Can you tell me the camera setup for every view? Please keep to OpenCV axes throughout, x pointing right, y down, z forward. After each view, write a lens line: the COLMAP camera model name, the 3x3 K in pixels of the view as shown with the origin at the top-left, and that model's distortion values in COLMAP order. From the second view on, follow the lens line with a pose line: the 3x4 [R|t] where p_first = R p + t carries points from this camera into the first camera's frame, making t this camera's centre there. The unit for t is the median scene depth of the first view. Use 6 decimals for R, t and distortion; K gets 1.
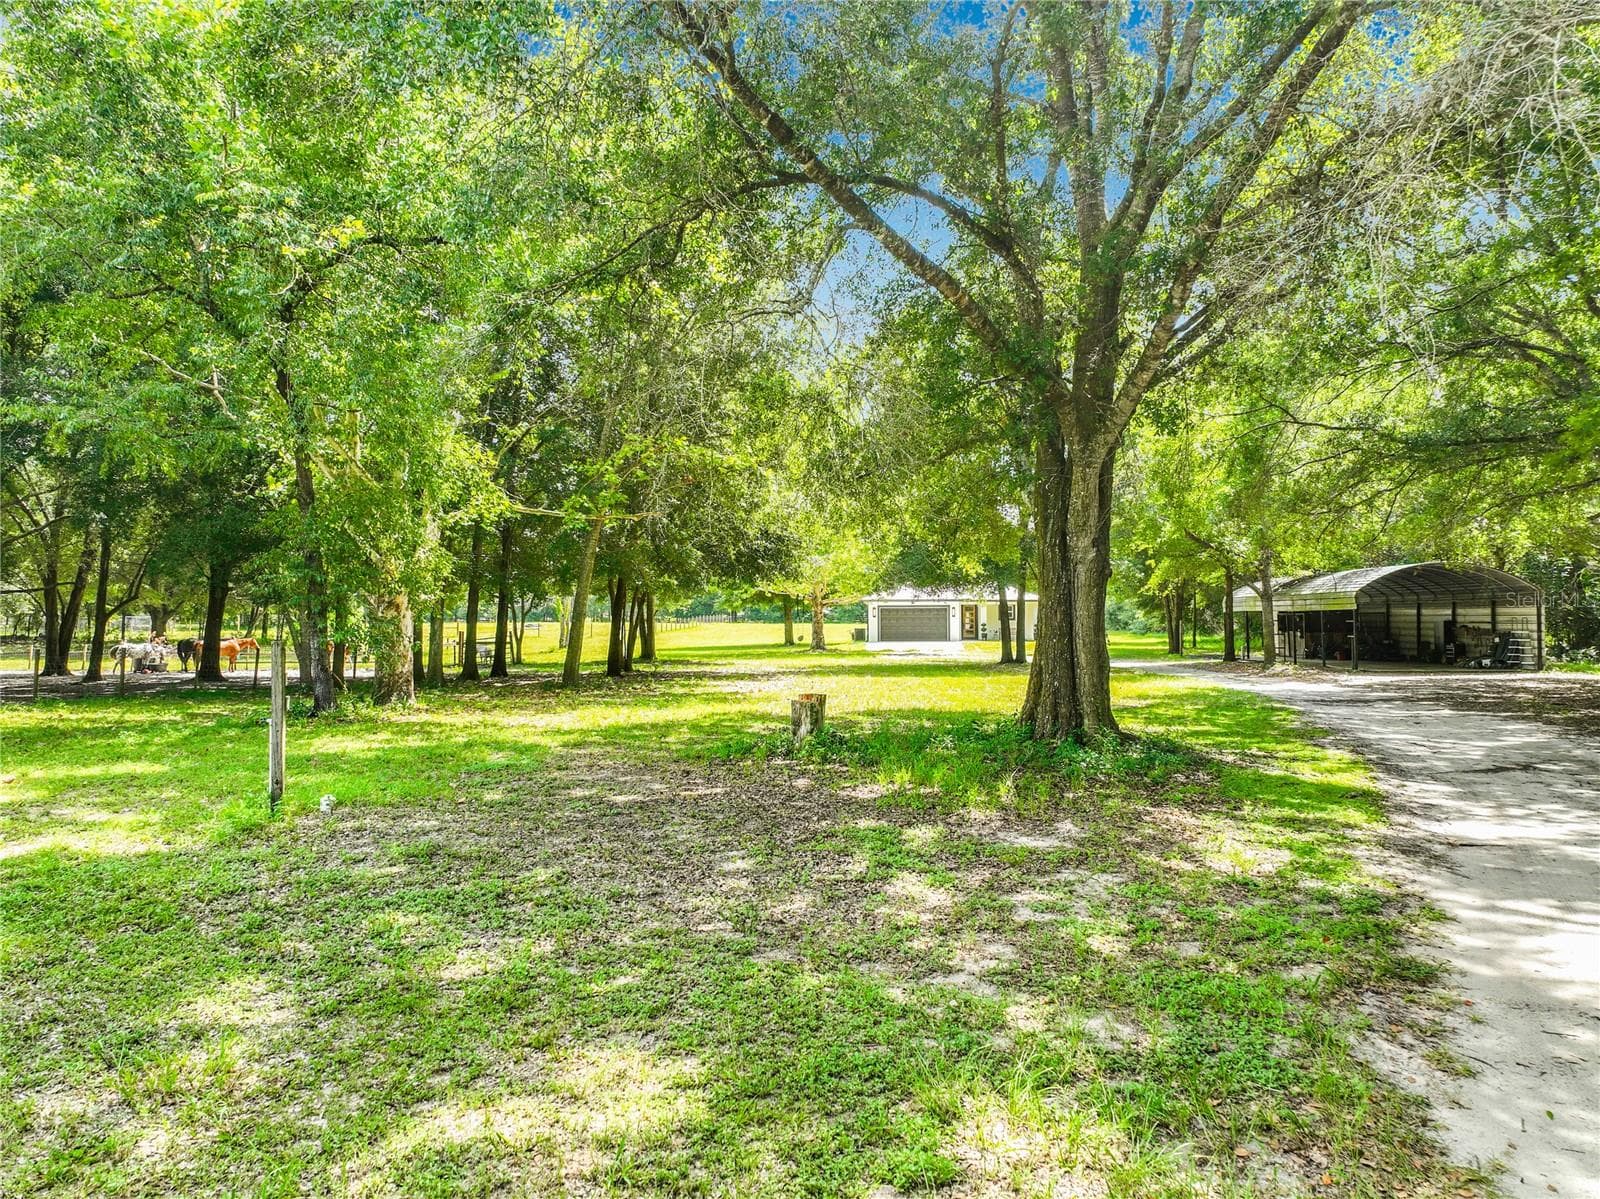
lens RADIAL K [[1200.7, 0, 802.5], [0, 1200.7, 593.4], [0, 0, 1]] dist [-0.012932, 0.063284]
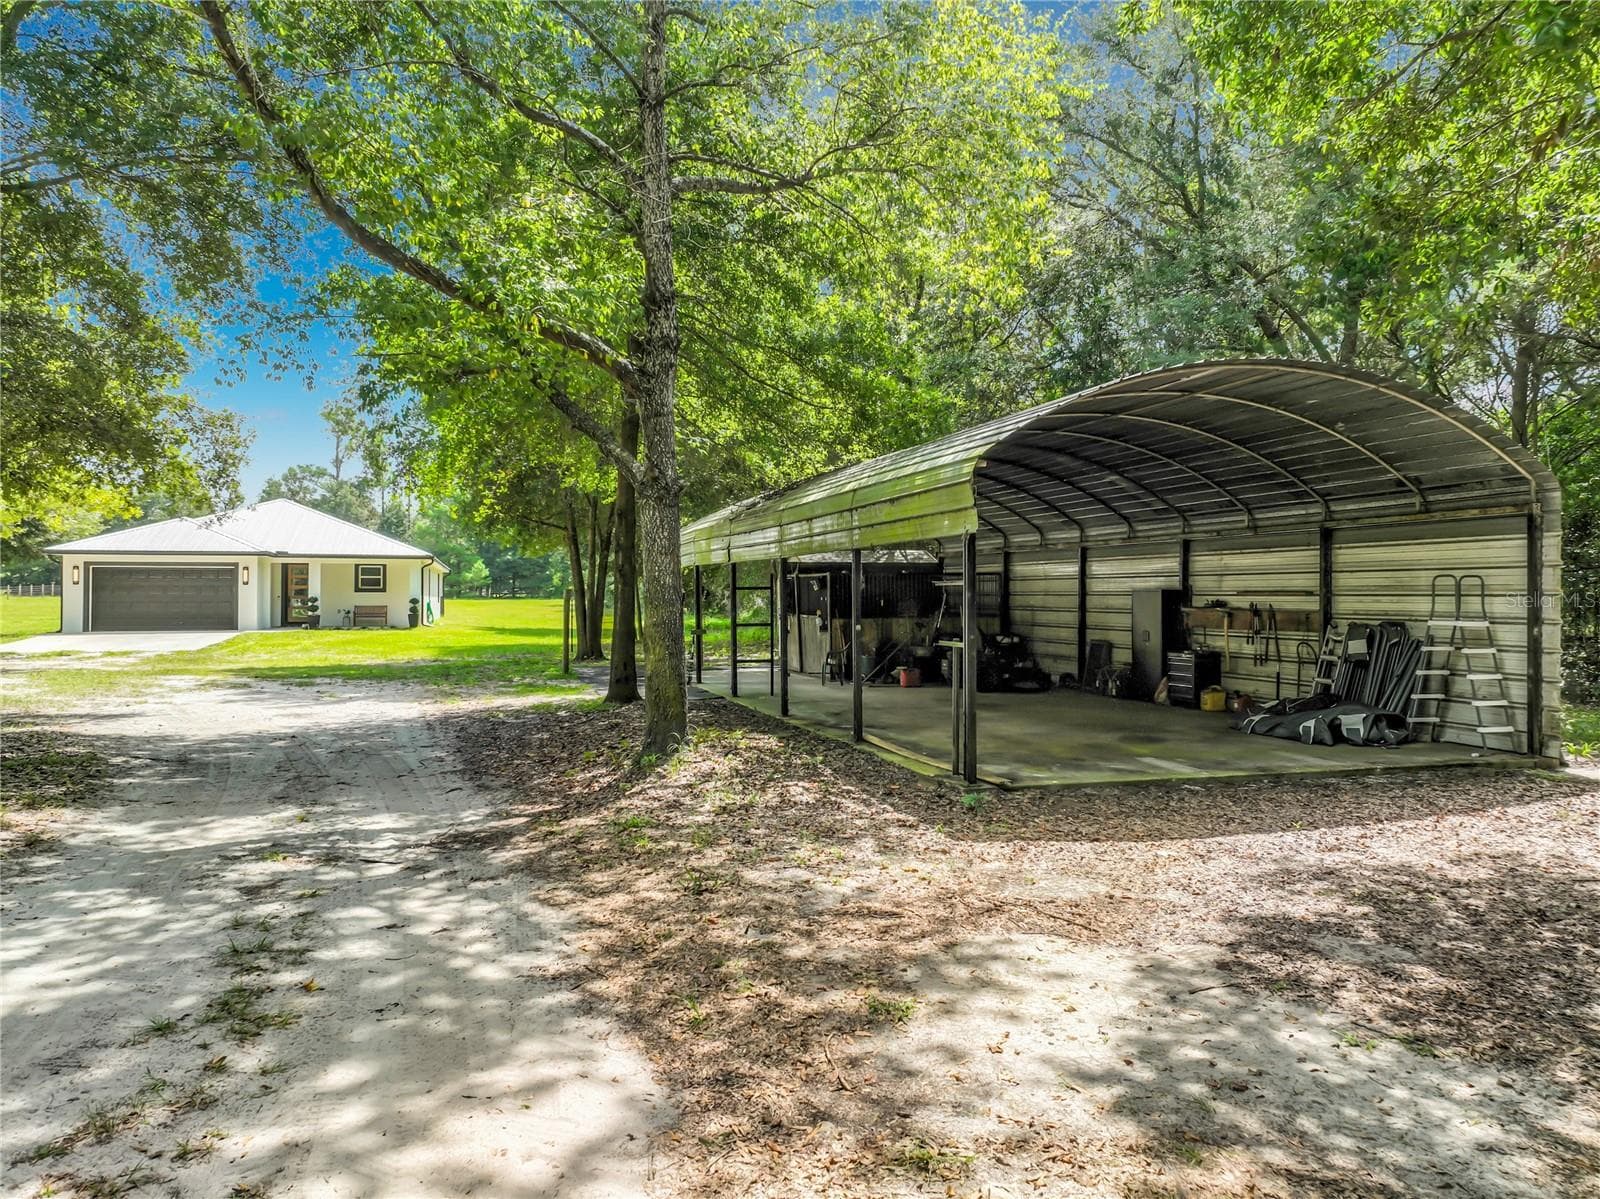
lens RADIAL K [[1173.3, 0, 846.3], [0, 1173.3, 597.1], [0, 0, 1]] dist [0.005405, -0.002920]
pose [[0.930285, 0.004040, 0.366816, 0.322054], [-0.012185, 0.999728, 0.019892, 0.019976], [-0.366635, -0.022975, 0.930081, 0.725909]]
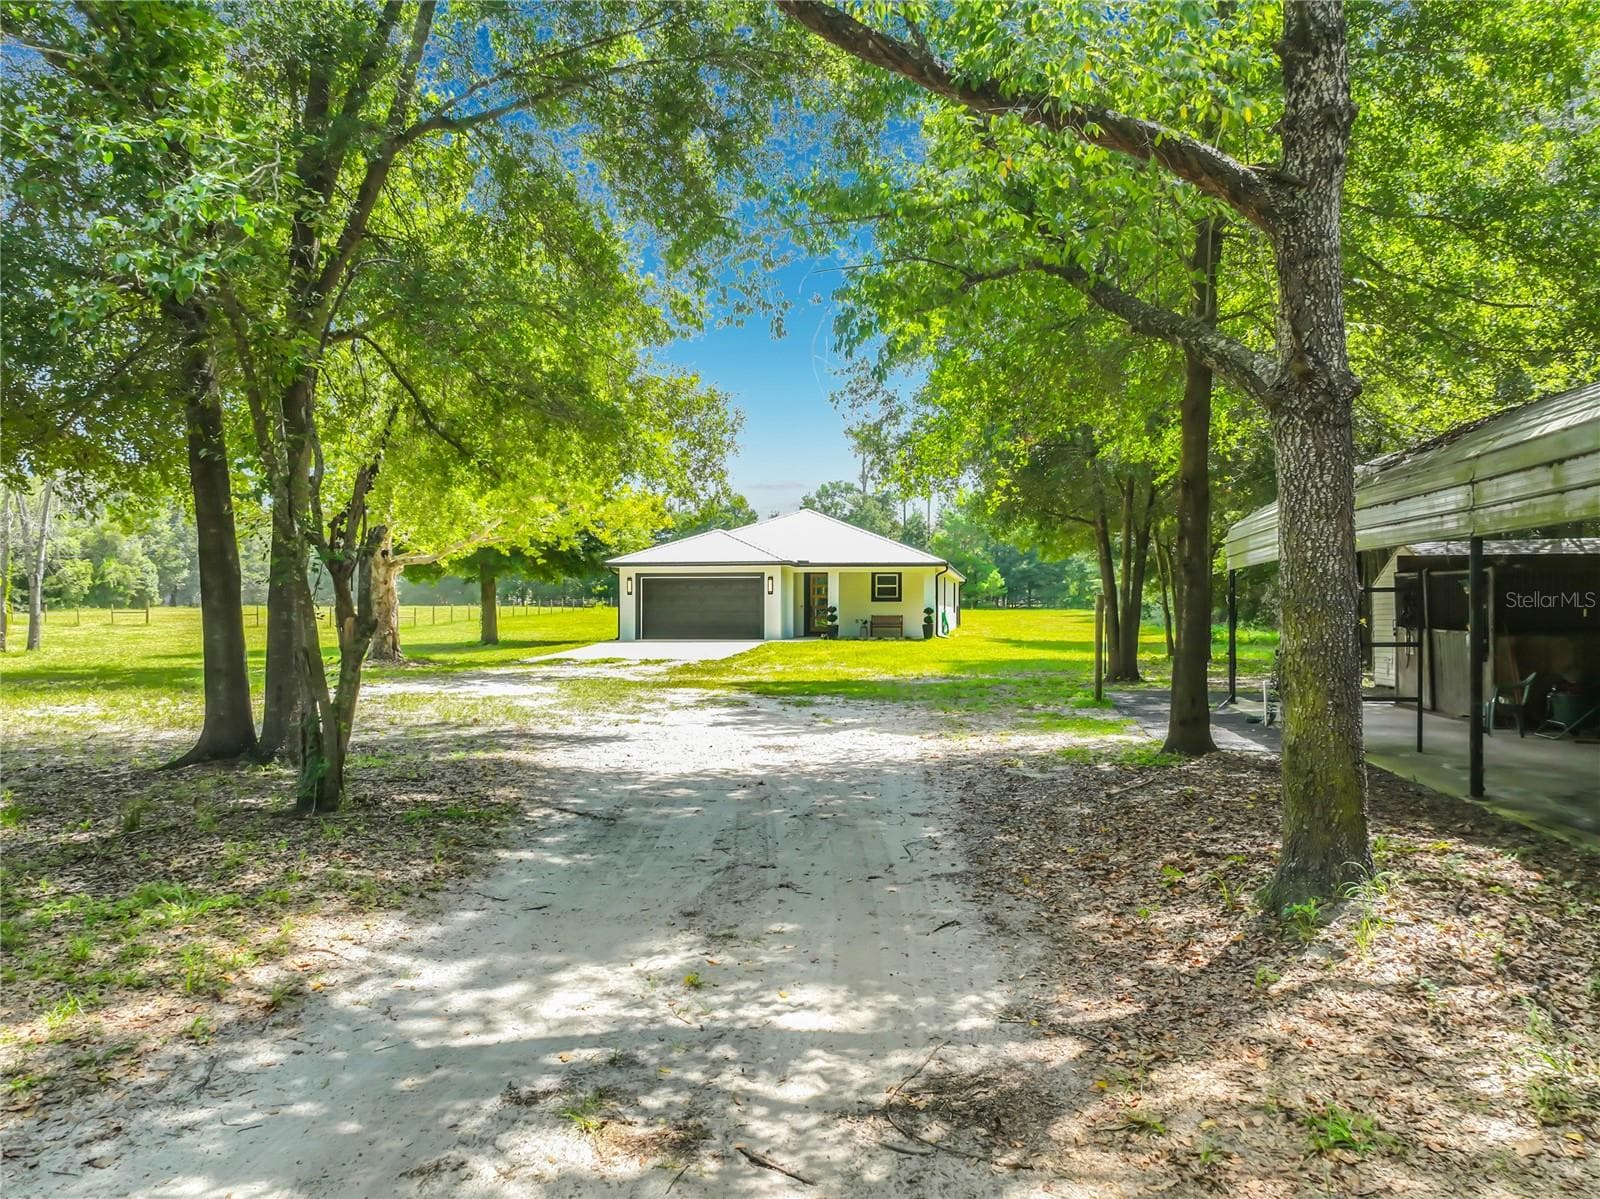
lens RADIAL K [[1170.1, 0, 817.4], [0, 1170.1, 599.5], [0, 0, 1]] dist [0.002670, -0.000943]
pose [[0.996881, 0.003100, -0.078855, 0.331210], [-0.001851, 0.999872, 0.015907, 0.023615], [0.078895, -0.015712, 0.996759, 0.838808]]
